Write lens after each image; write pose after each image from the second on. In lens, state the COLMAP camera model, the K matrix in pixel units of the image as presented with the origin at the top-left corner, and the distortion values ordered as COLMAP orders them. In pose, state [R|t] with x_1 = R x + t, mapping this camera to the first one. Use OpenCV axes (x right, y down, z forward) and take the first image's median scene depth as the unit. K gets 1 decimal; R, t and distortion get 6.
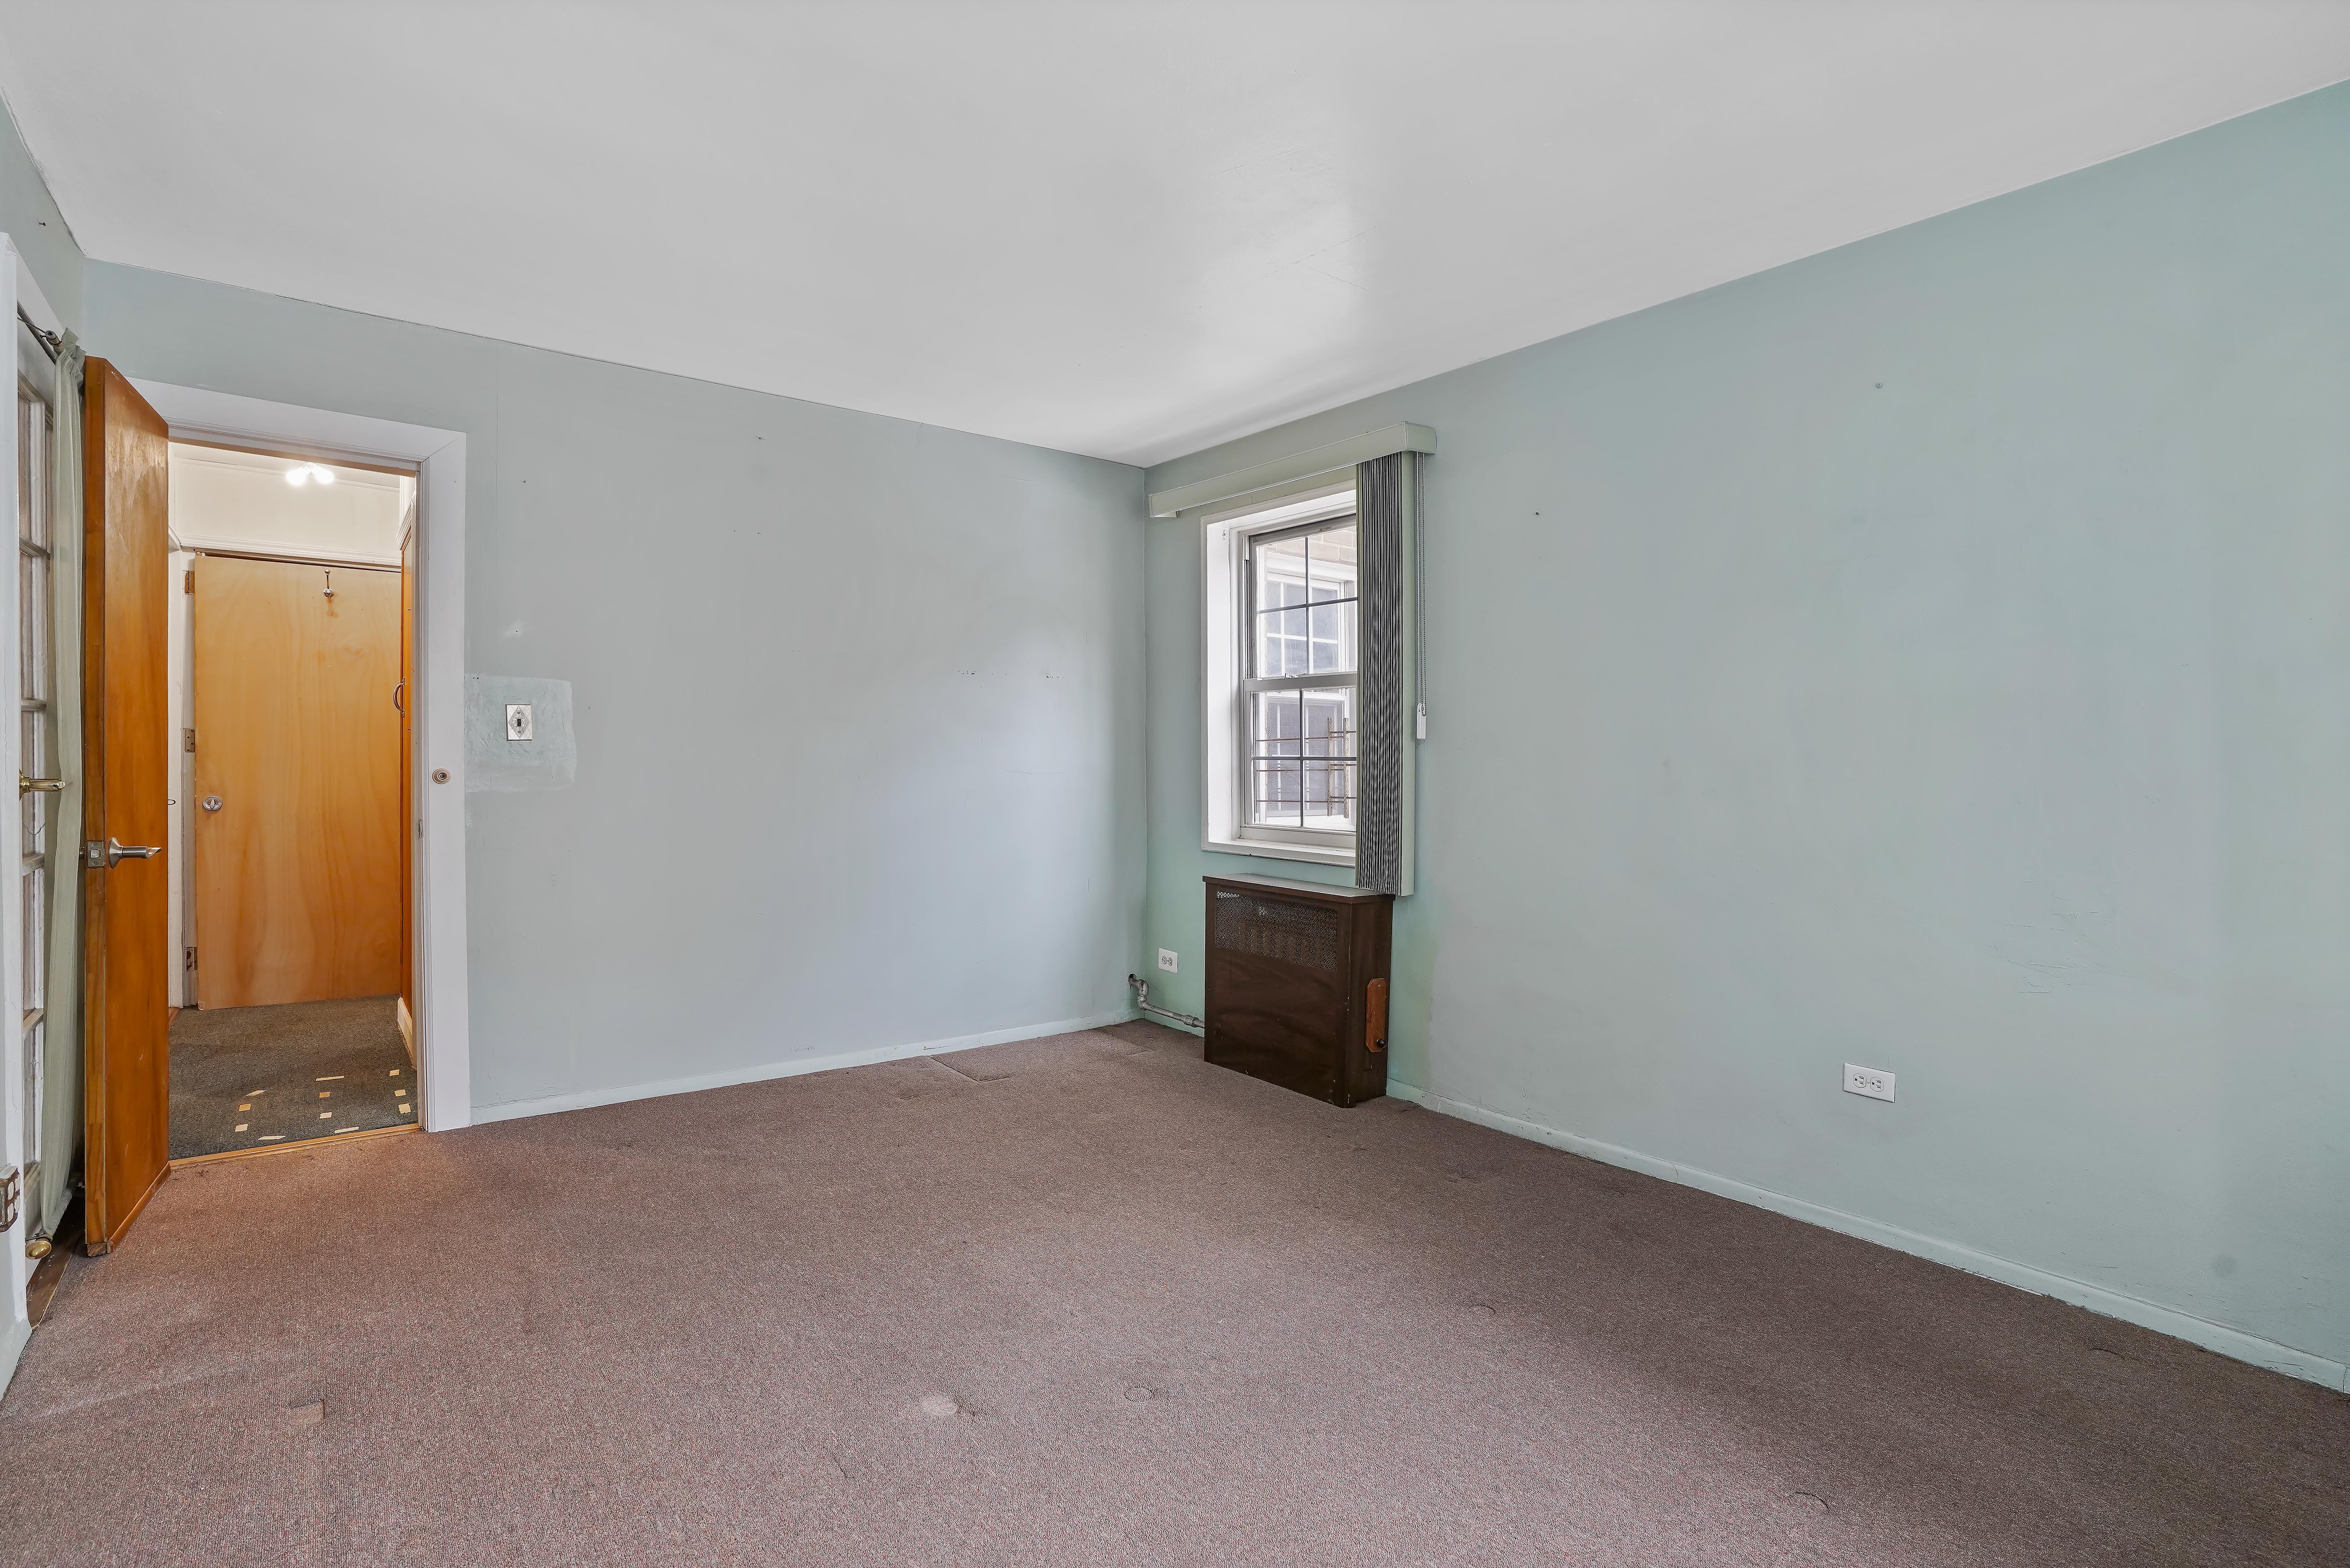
lens RADIAL K [[1109.4, 0, 1203.4], [0, 1109.4, 793.6], [0, 0, 1]] dist [-0.062943, 0.026699]
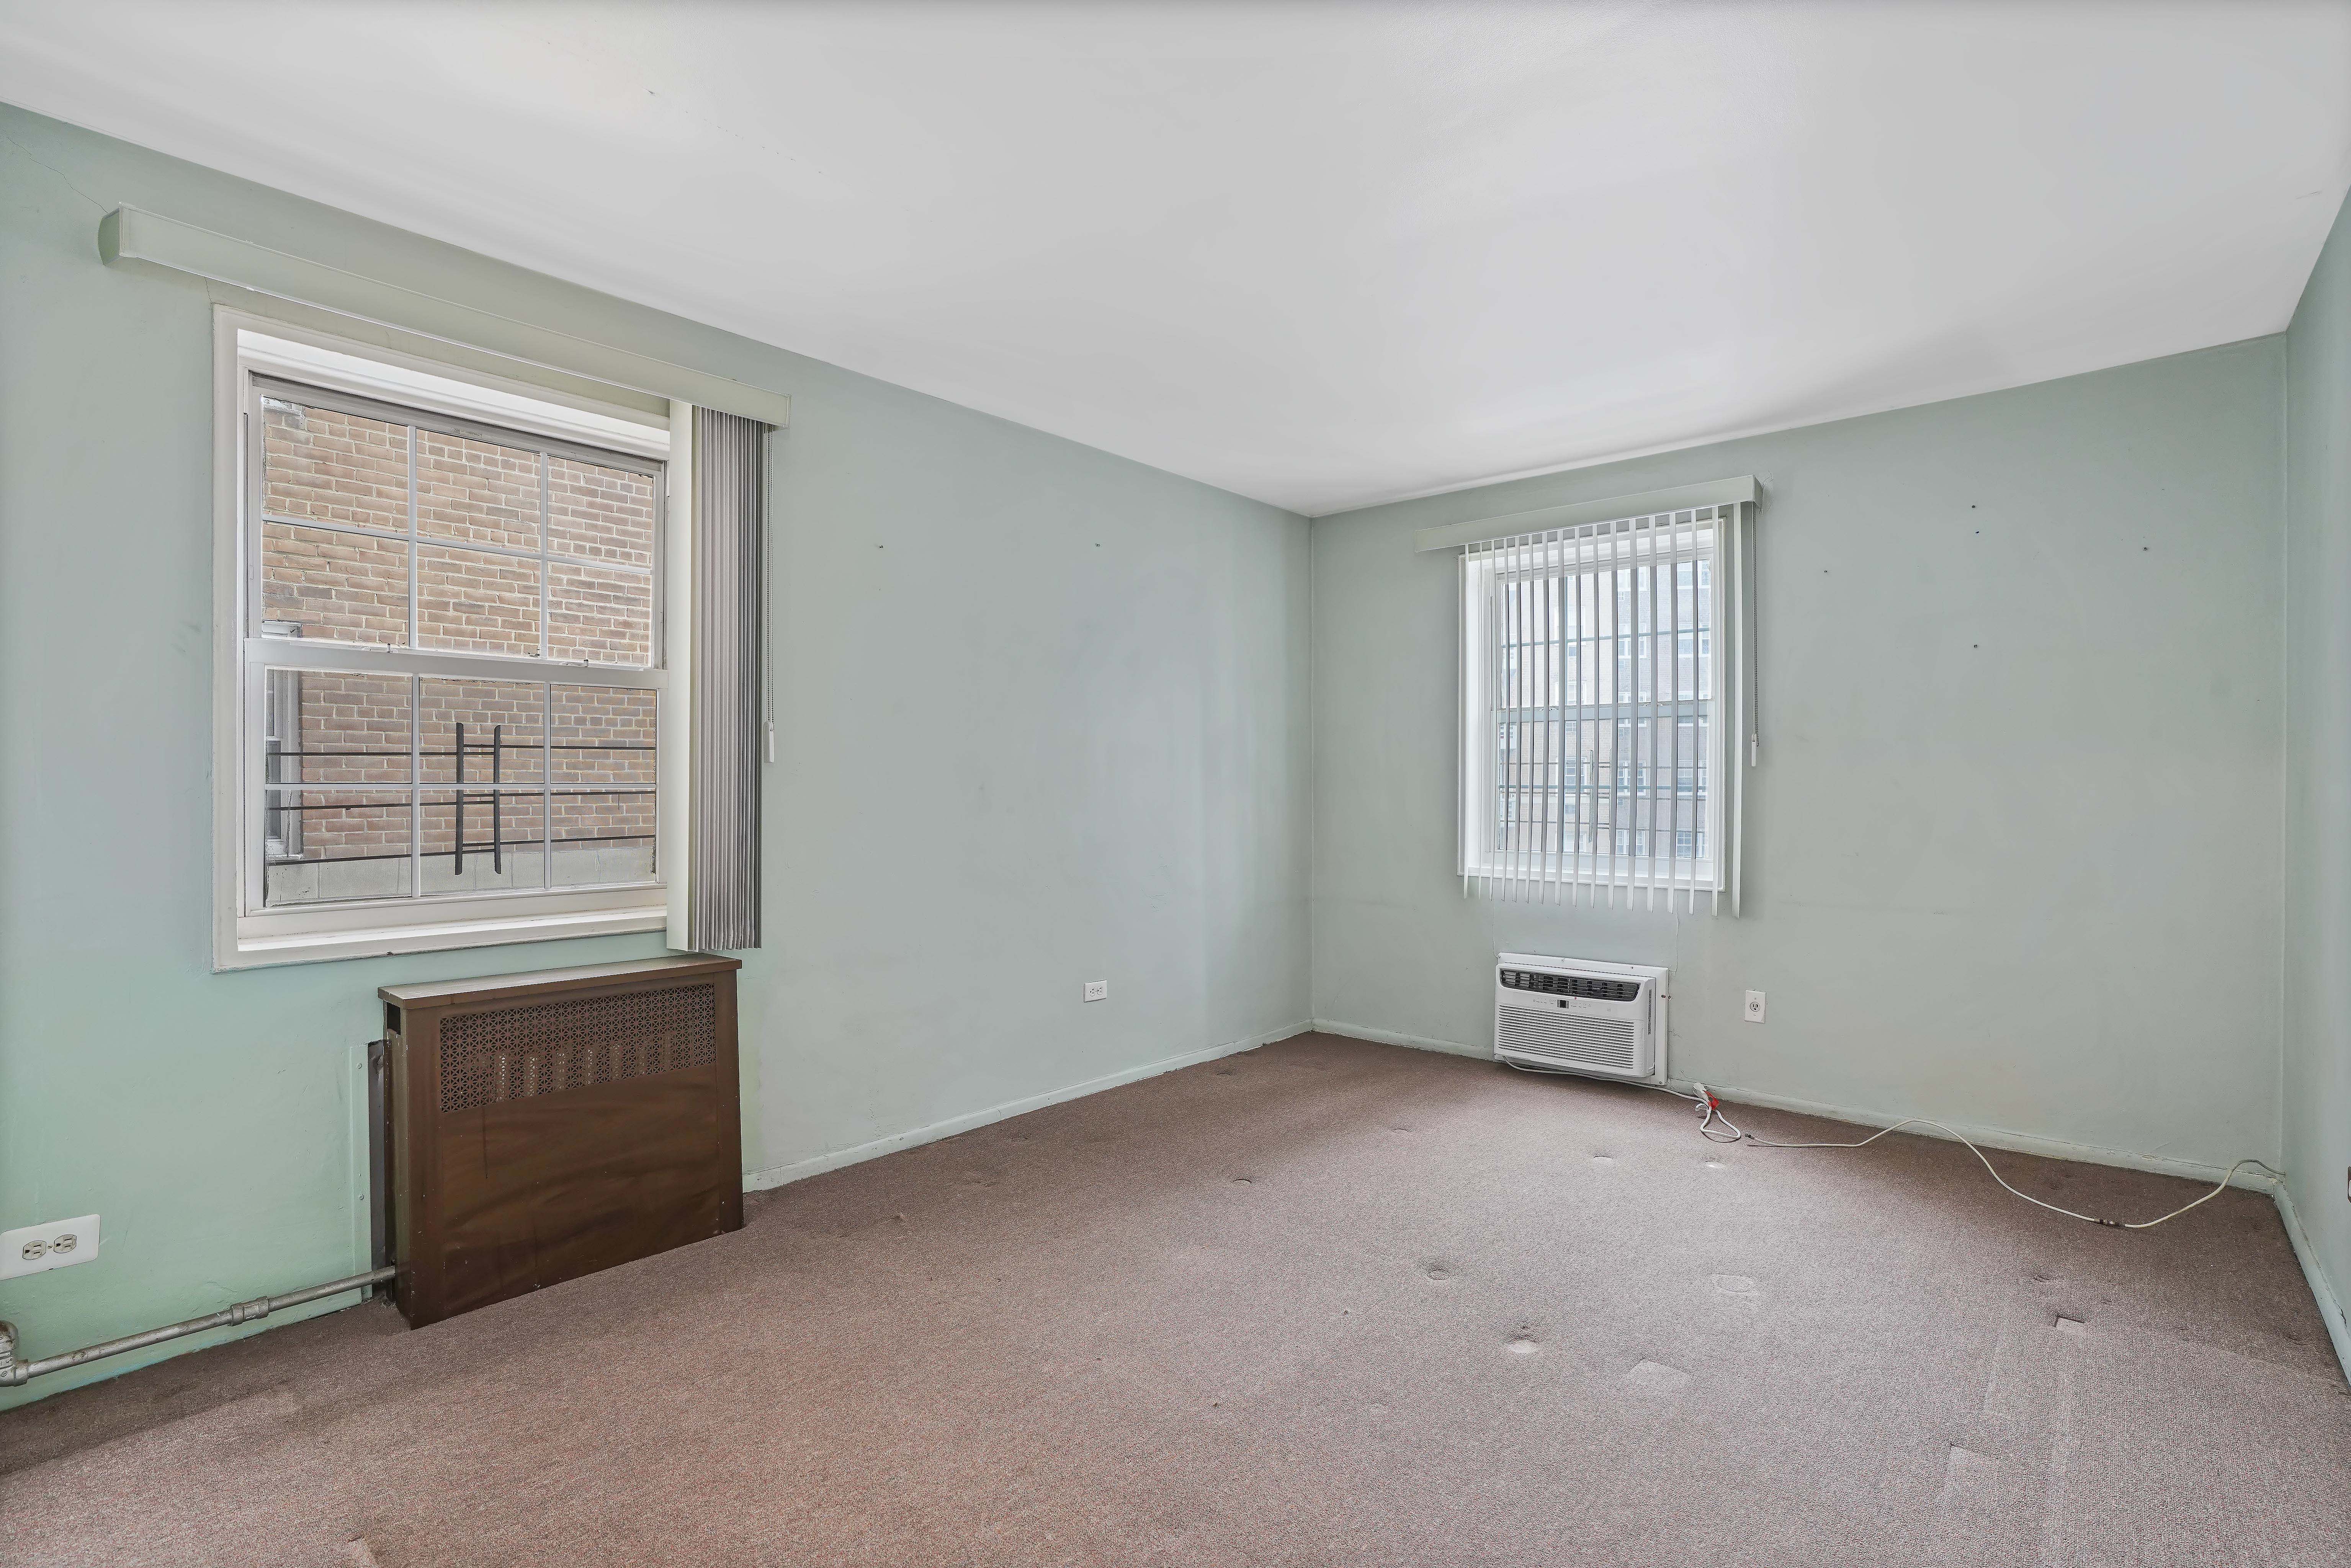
lens RADIAL K [[1080.7, 0, 1217.8], [0, 1080.7, 836.3], [0, 0, 1]] dist [-0.055079, 0.022320]
pose [[-0.194048, -0.043530, 0.980026, -0.638991], [0.033245, 0.998149, 0.050917, -0.021024], [-0.980429, 0.042461, -0.192241, 0.759203]]
